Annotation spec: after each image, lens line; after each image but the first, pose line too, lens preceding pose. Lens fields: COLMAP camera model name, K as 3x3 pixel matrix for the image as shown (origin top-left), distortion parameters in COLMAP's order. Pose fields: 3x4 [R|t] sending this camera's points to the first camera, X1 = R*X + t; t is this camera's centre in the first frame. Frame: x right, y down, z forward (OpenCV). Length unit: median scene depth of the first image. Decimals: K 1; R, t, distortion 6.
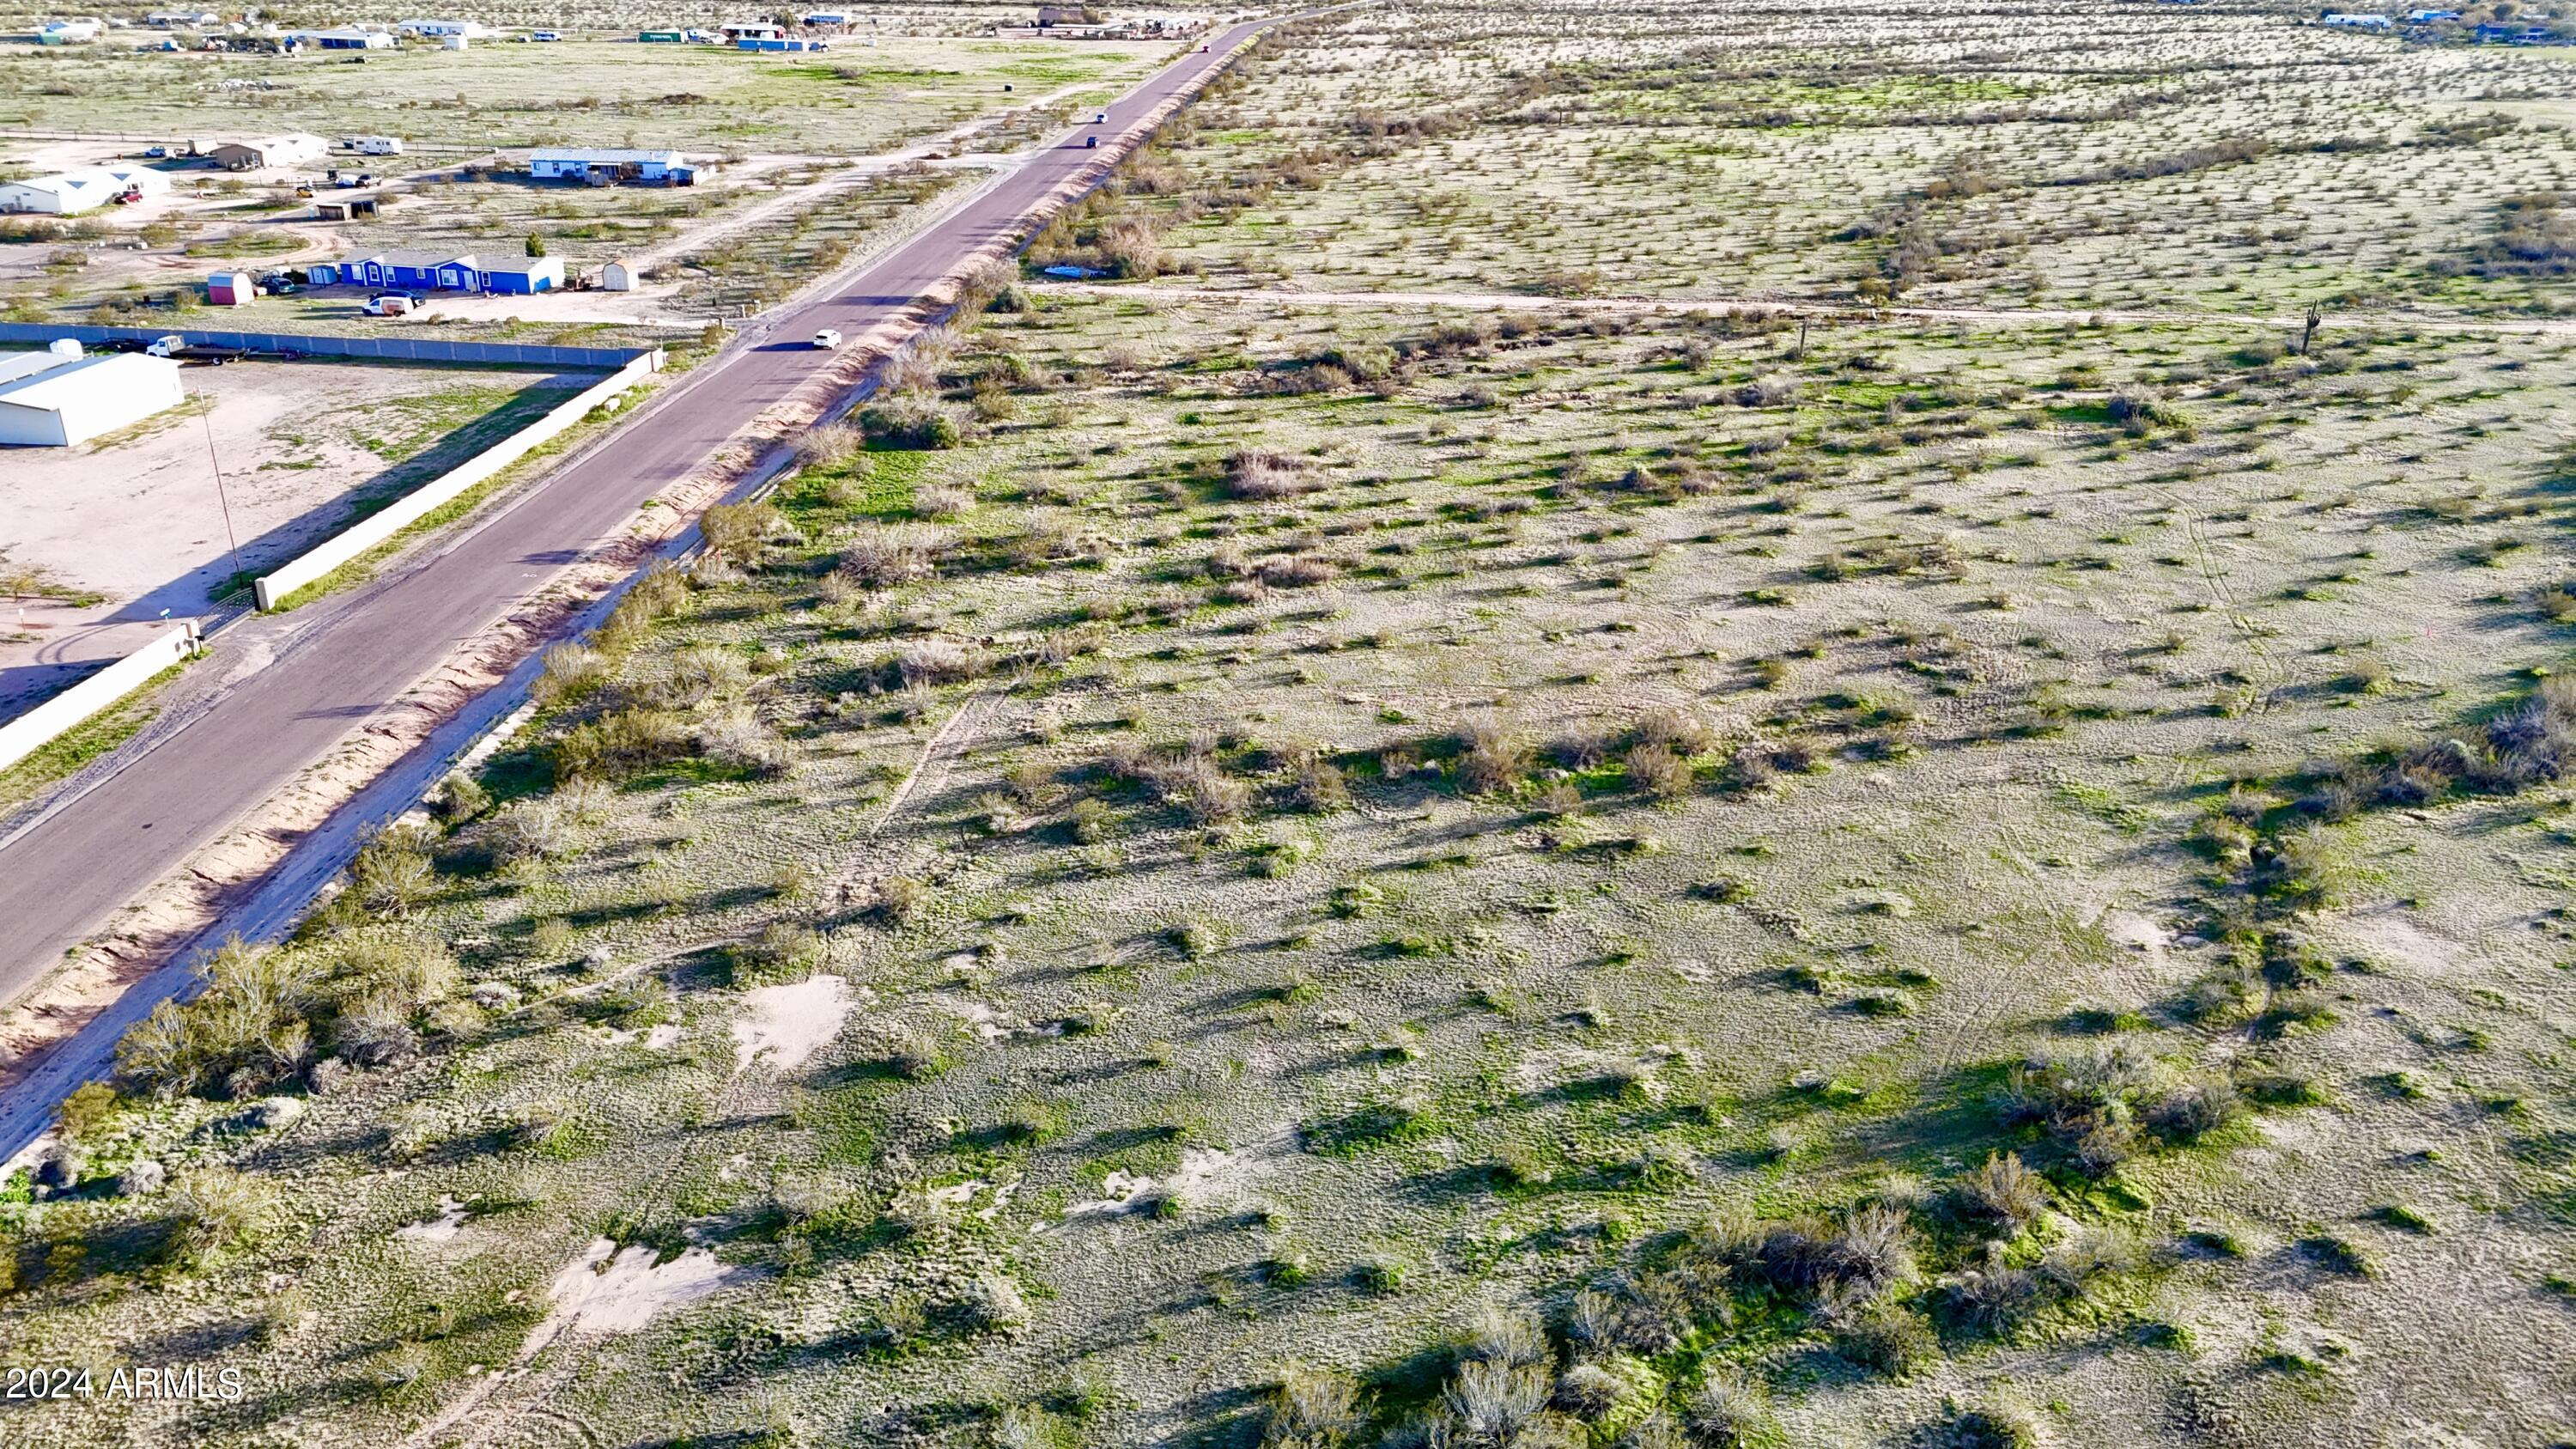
lens RADIAL K [[1886.3, 0, 1293.3], [0, 1886.3, 734.2], [0, 0, 1]] dist [0.076518, -0.071855]
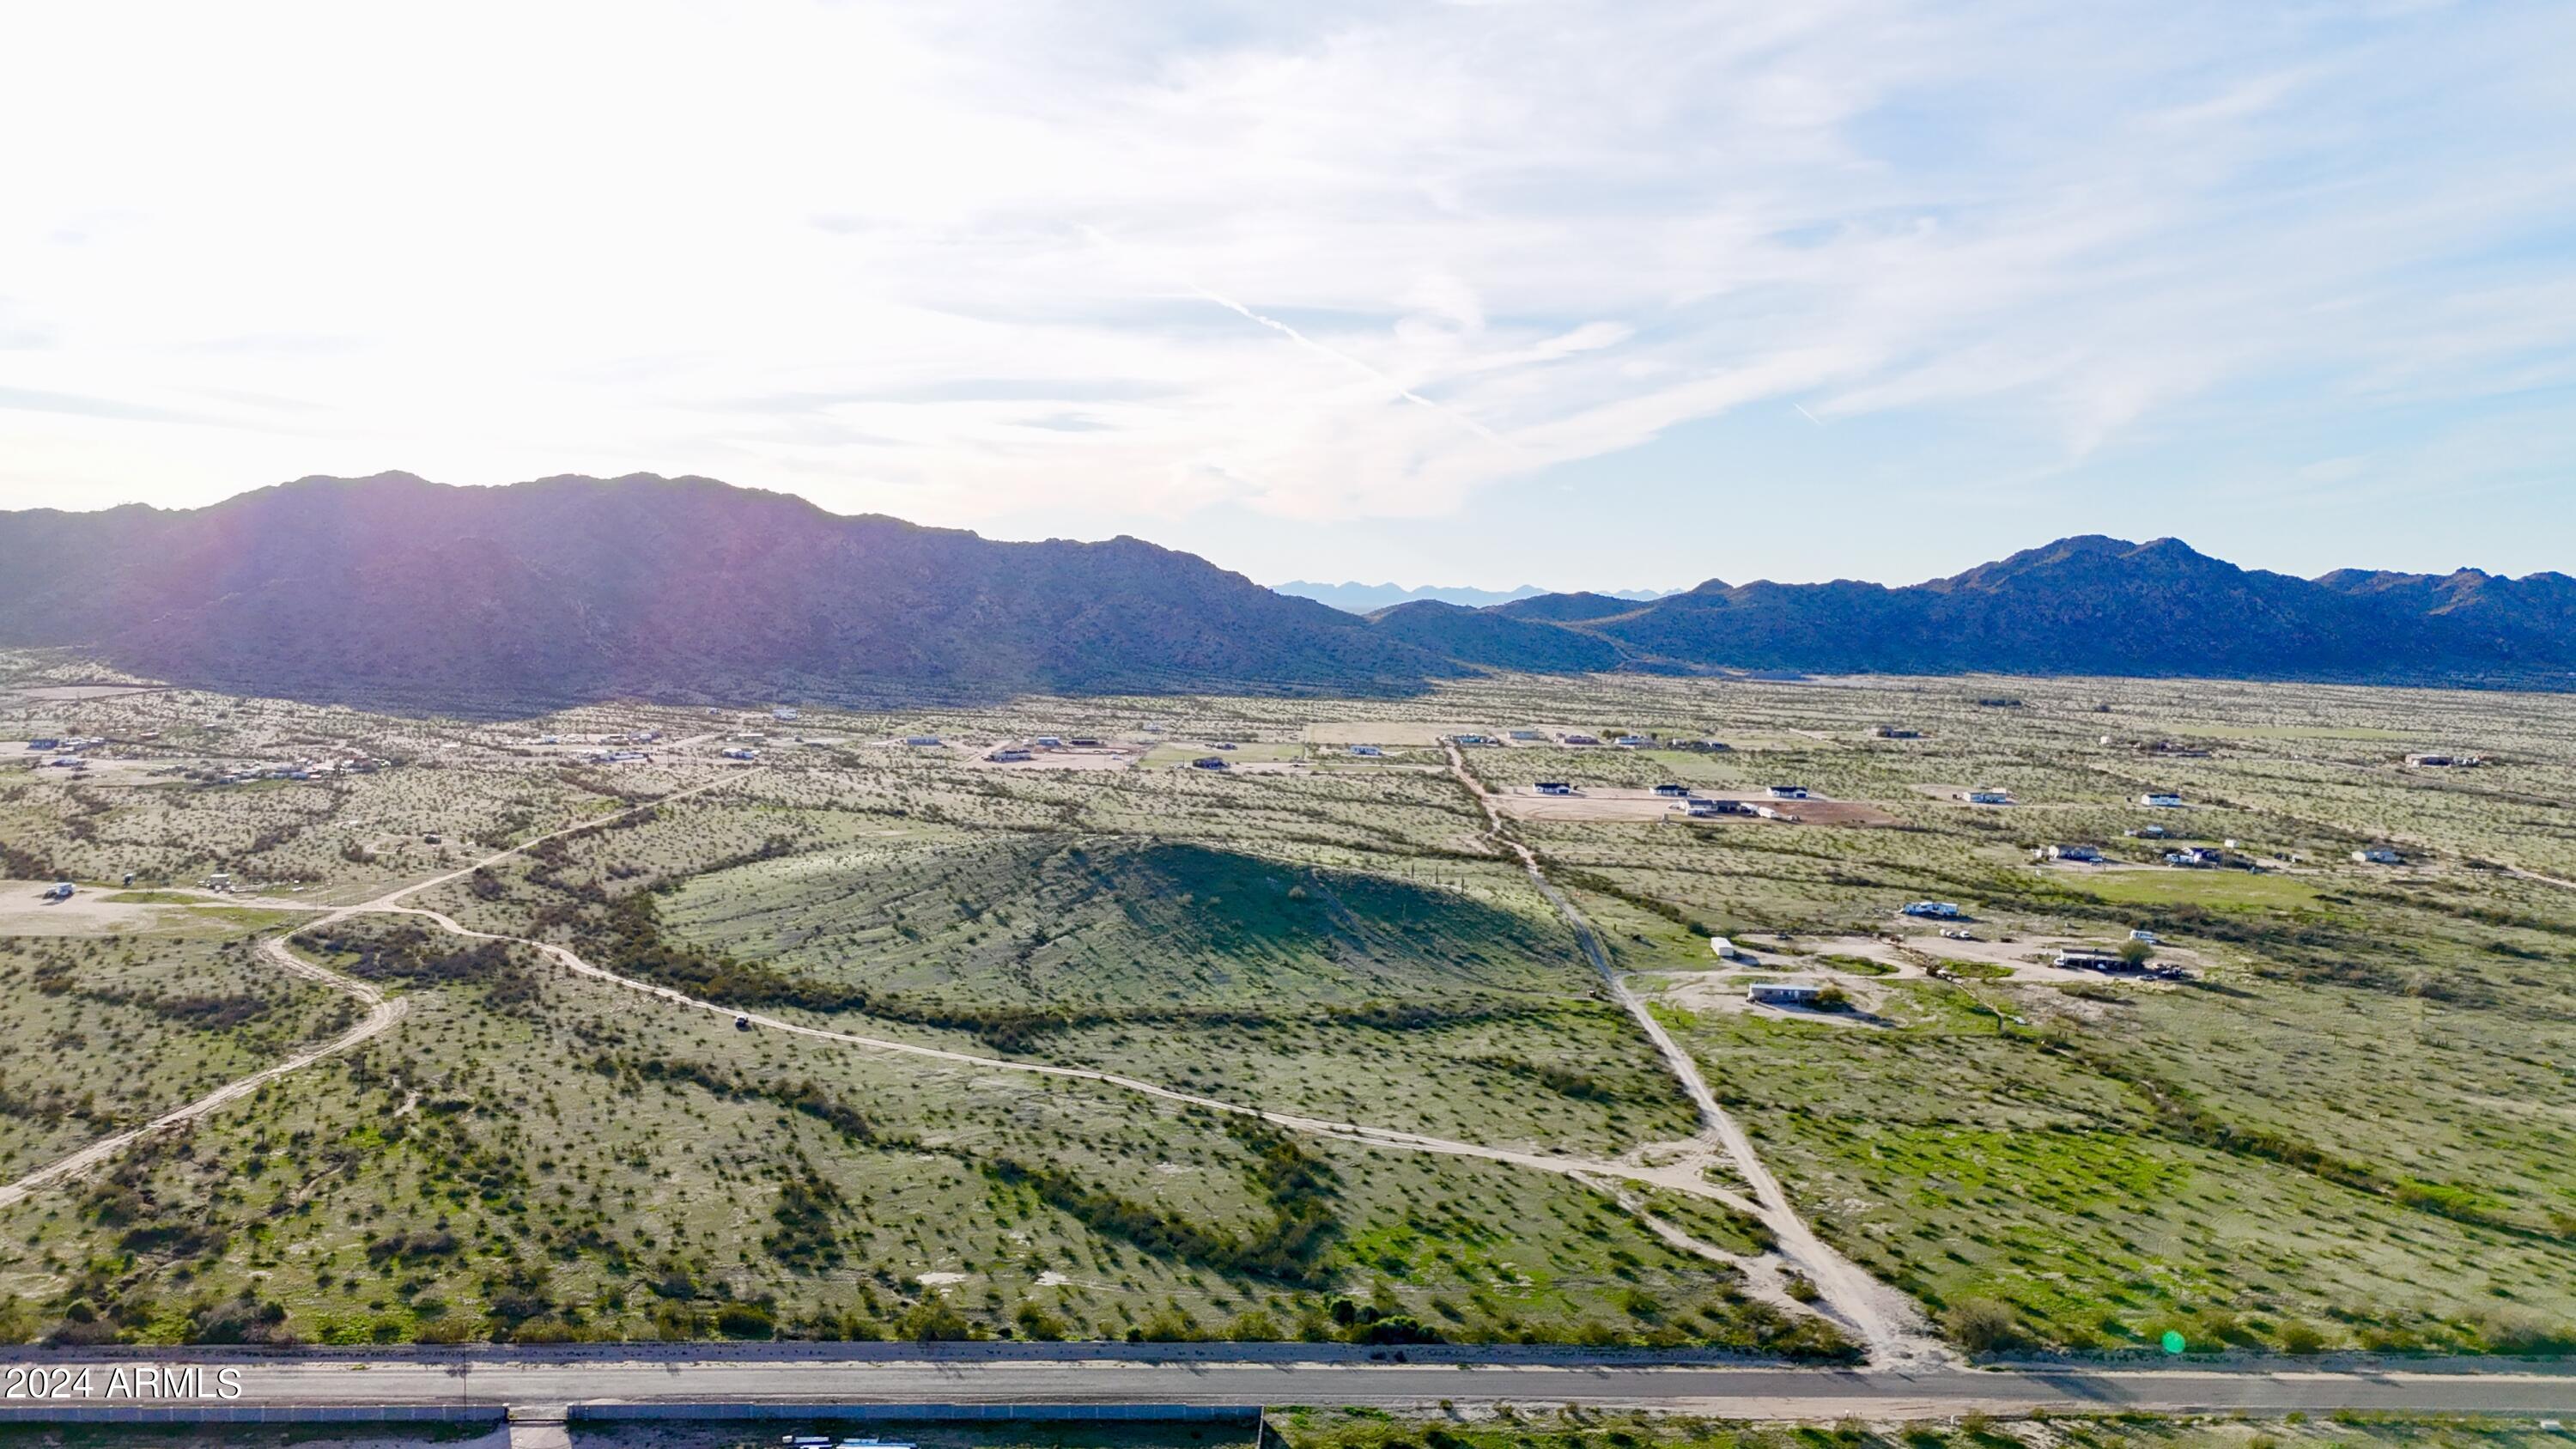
lens RADIAL K [[1886.3, 0, 1290.1], [0, 1886.3, 731.8], [0, 0, 1]] dist [0.076518, -0.071855]
pose [[-0.087565, -0.087395, 0.992318, -2.190643], [0.382362, 0.916892, 0.114493, -0.550696], [-0.919854, 0.389450, -0.046871, 0.084330]]
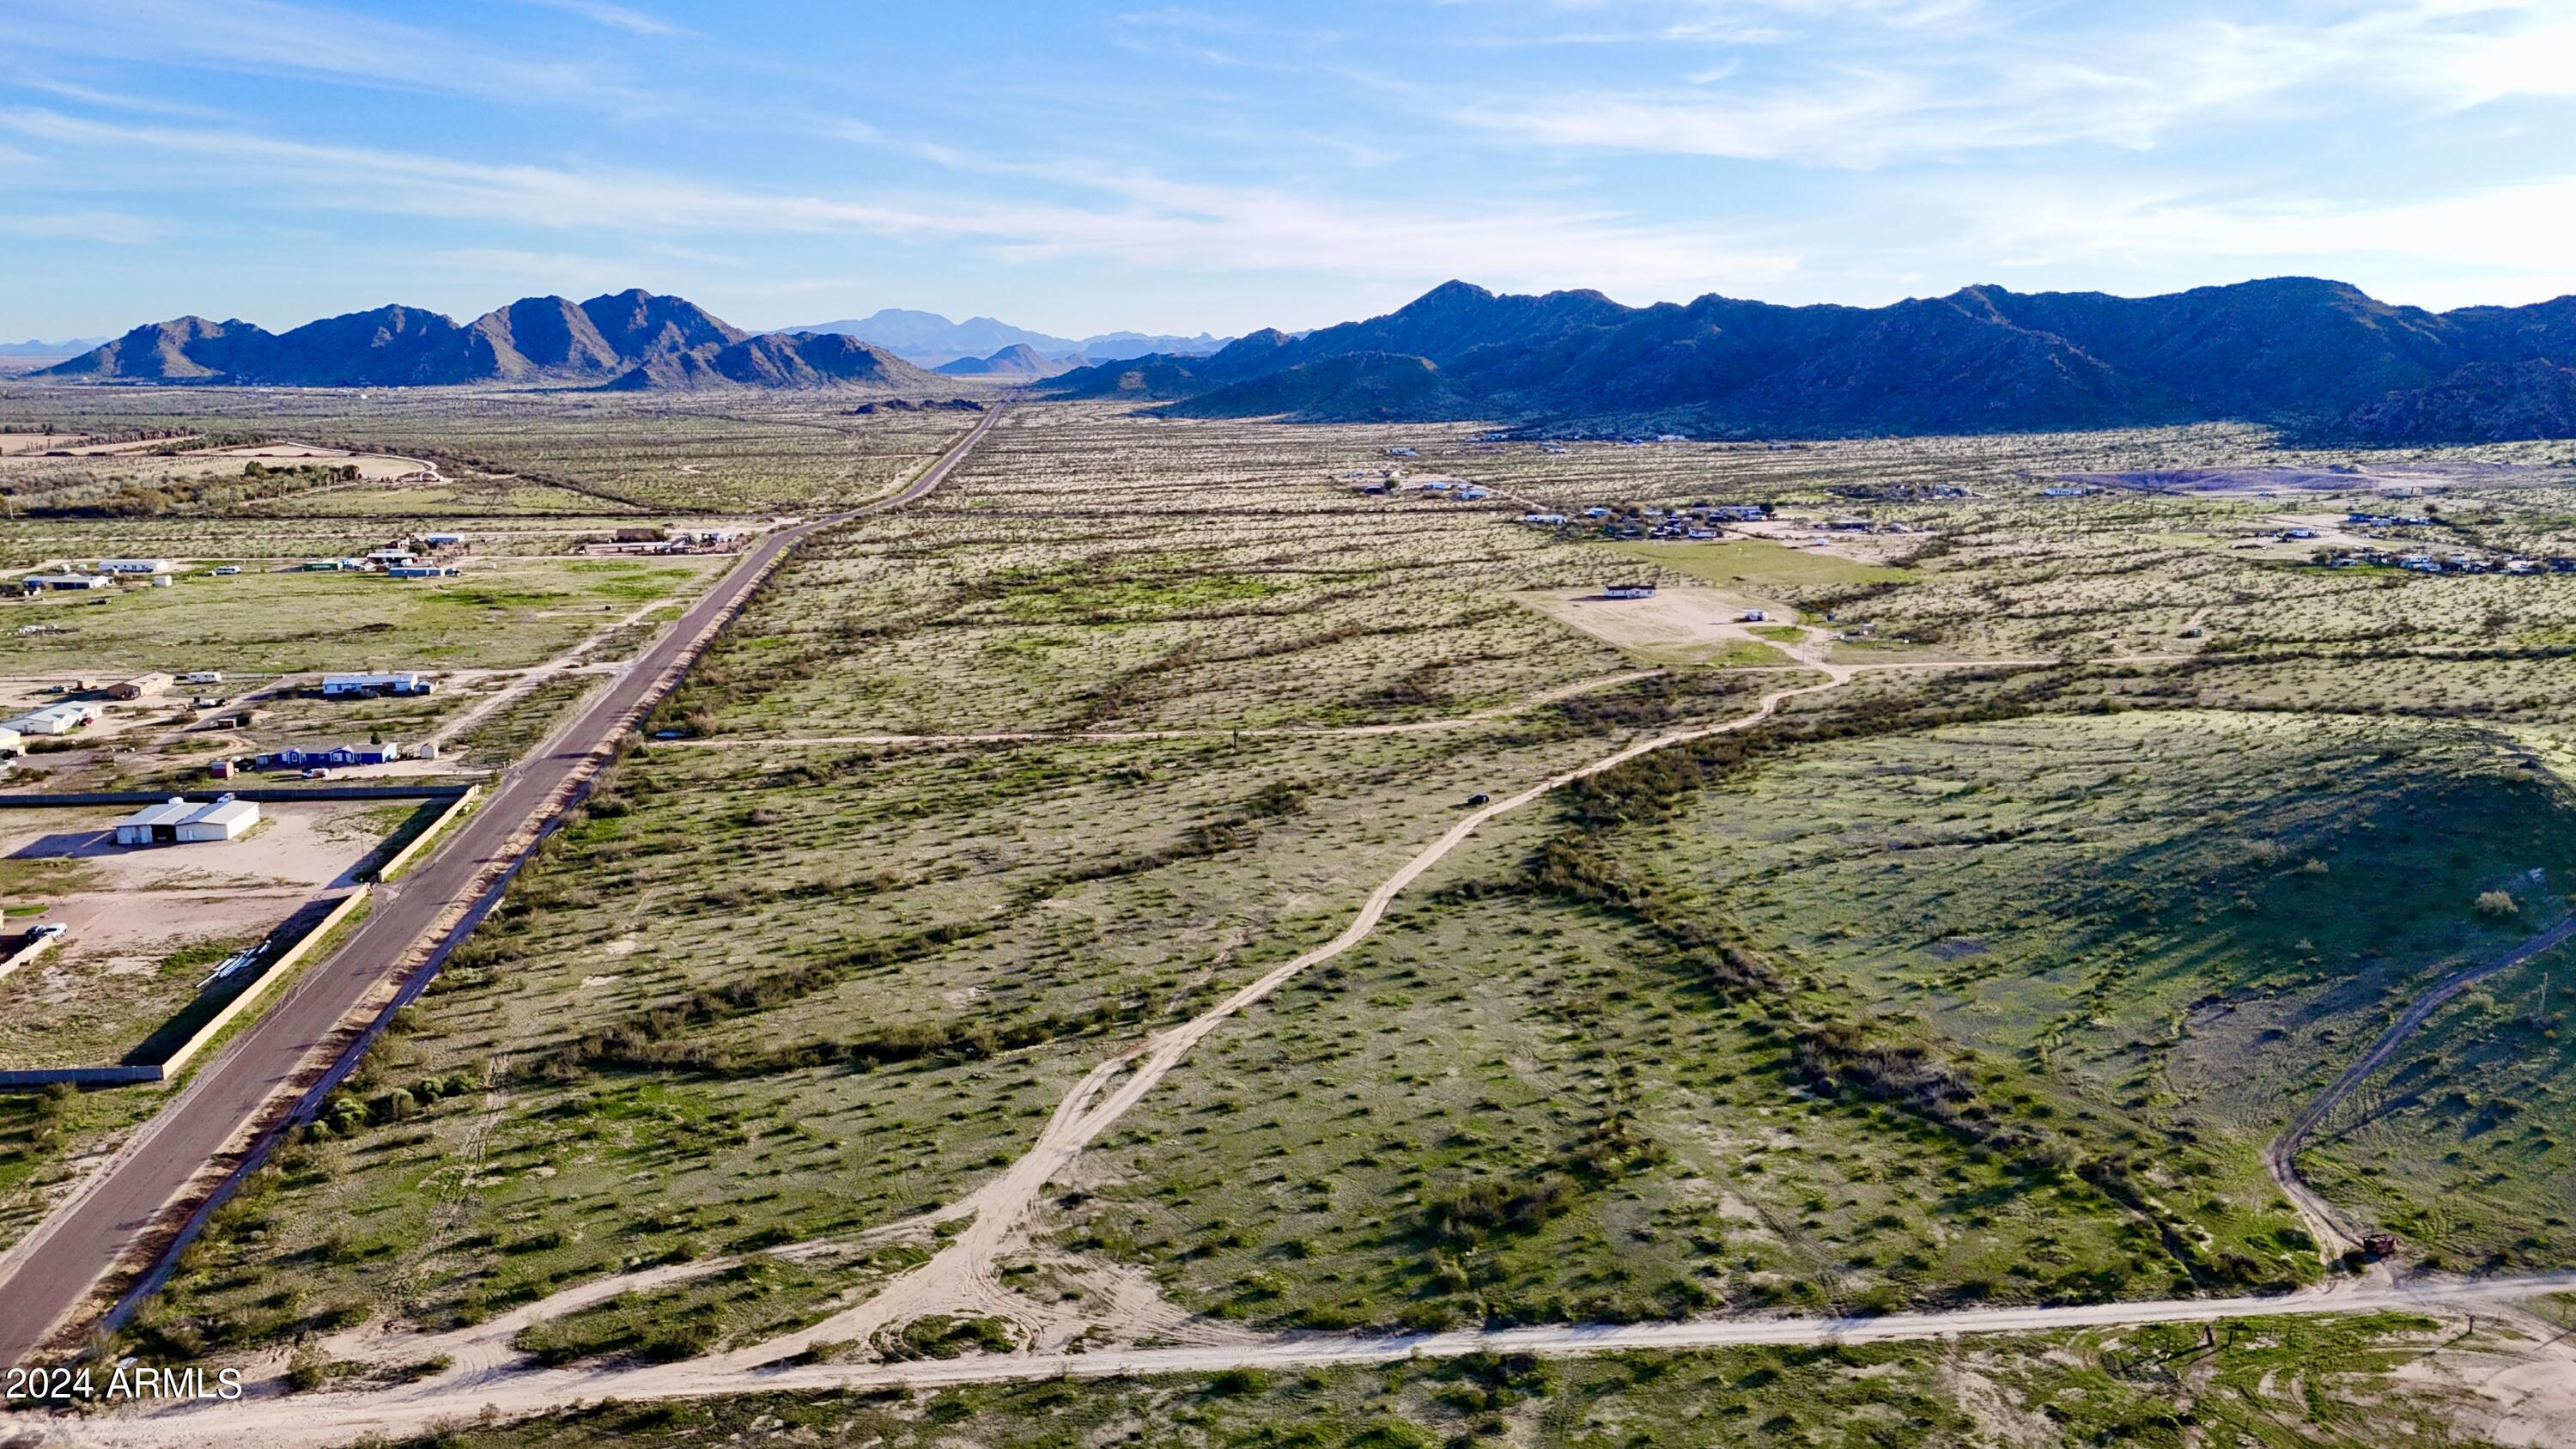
lens RADIAL K [[1886.3, 0, 1290.2], [0, 1886.3, 744.6], [0, 0, 1]] dist [0.076518, -0.071855]
pose [[0.974347, -0.051668, 0.219041, 0.130334], [0.095309, 0.976434, -0.193633, 0.355817], [-0.203874, 0.209542, 0.956309, -1.728742]]
